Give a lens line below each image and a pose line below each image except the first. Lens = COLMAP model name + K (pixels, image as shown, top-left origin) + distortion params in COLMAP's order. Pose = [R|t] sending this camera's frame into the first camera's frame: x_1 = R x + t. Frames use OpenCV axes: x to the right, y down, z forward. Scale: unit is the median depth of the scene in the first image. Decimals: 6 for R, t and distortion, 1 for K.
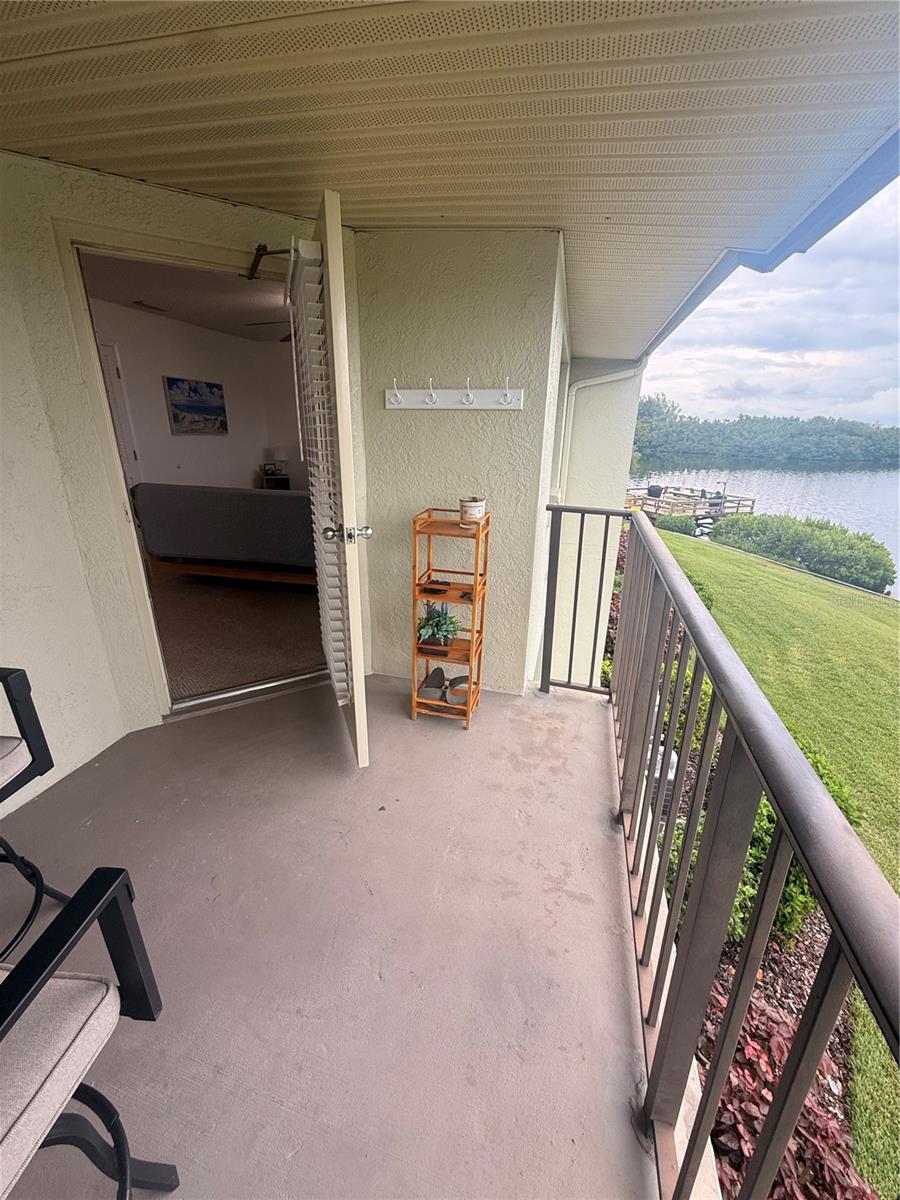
lens RADIAL K [[480.3, 0, 448.6], [0, 480.3, 599.0], [0, 0, 1]] dist [0.000069, 0.000125]
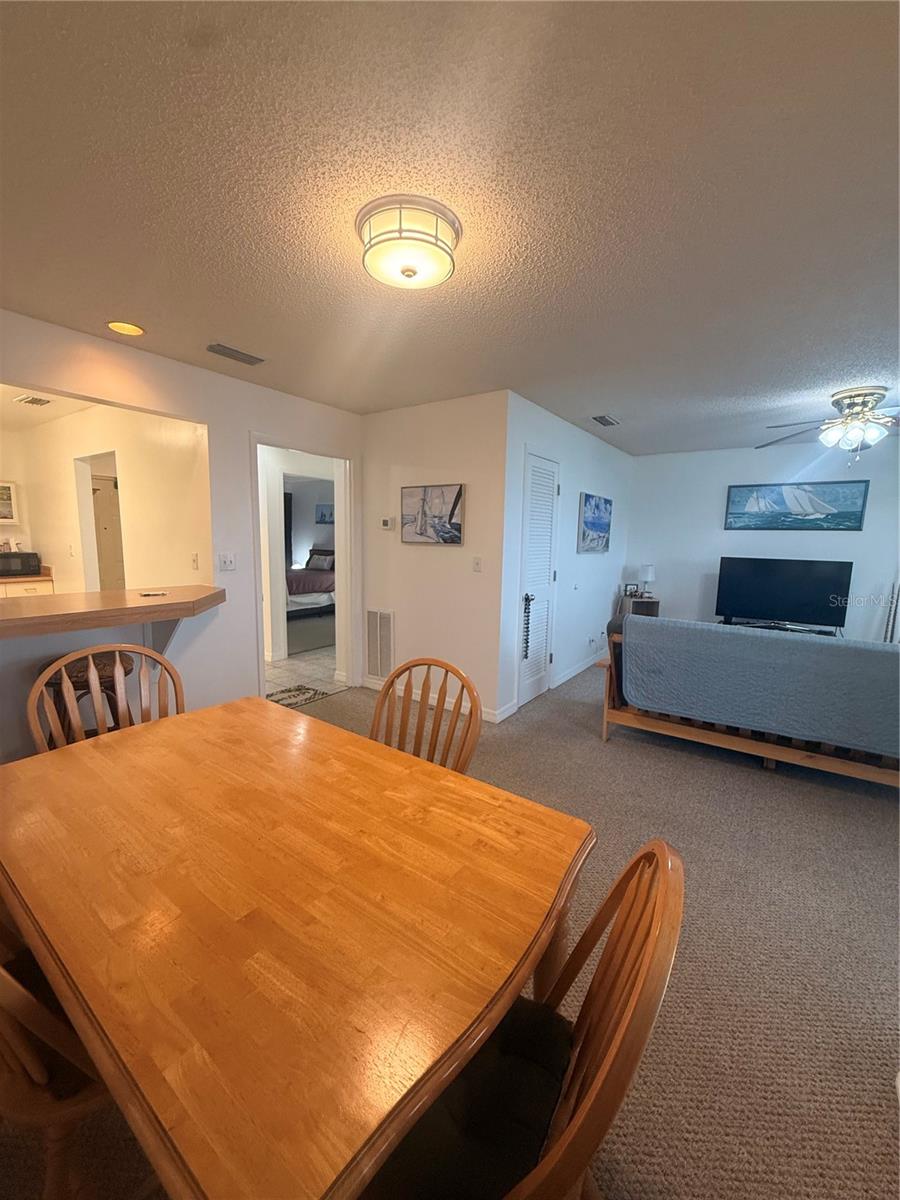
lens RADIAL K [[480.3, 0, 448.6], [0, 480.3, 599.0], [0, 0, 1]] dist [0.000069, 0.000125]
pose [[0.931258, 0.059466, -0.359475, -0.449254], [-0.135533, 0.972332, -0.190264, -0.053631], [0.338215, 0.225906, 0.913552, 0.114925]]
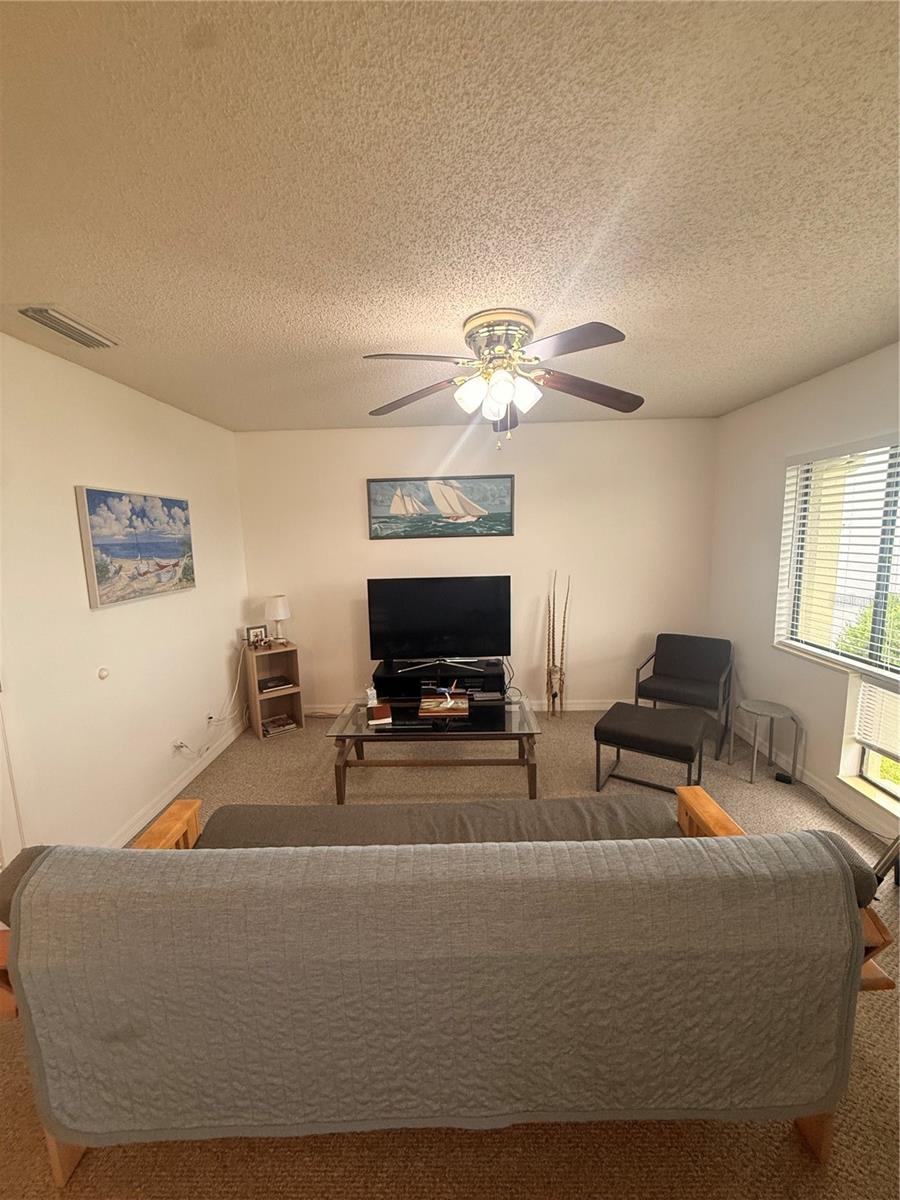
lens RADIAL K [[480.3, 0, 448.6], [0, 480.3, 599.0], [0, 0, 1]] dist [0.000069, 0.000125]
pose [[0.973267, -0.064573, 0.220413, -0.333575], [0.107703, 0.975924, -0.189665, -0.220051], [-0.202859, 0.208334, 0.956789, 0.480379]]
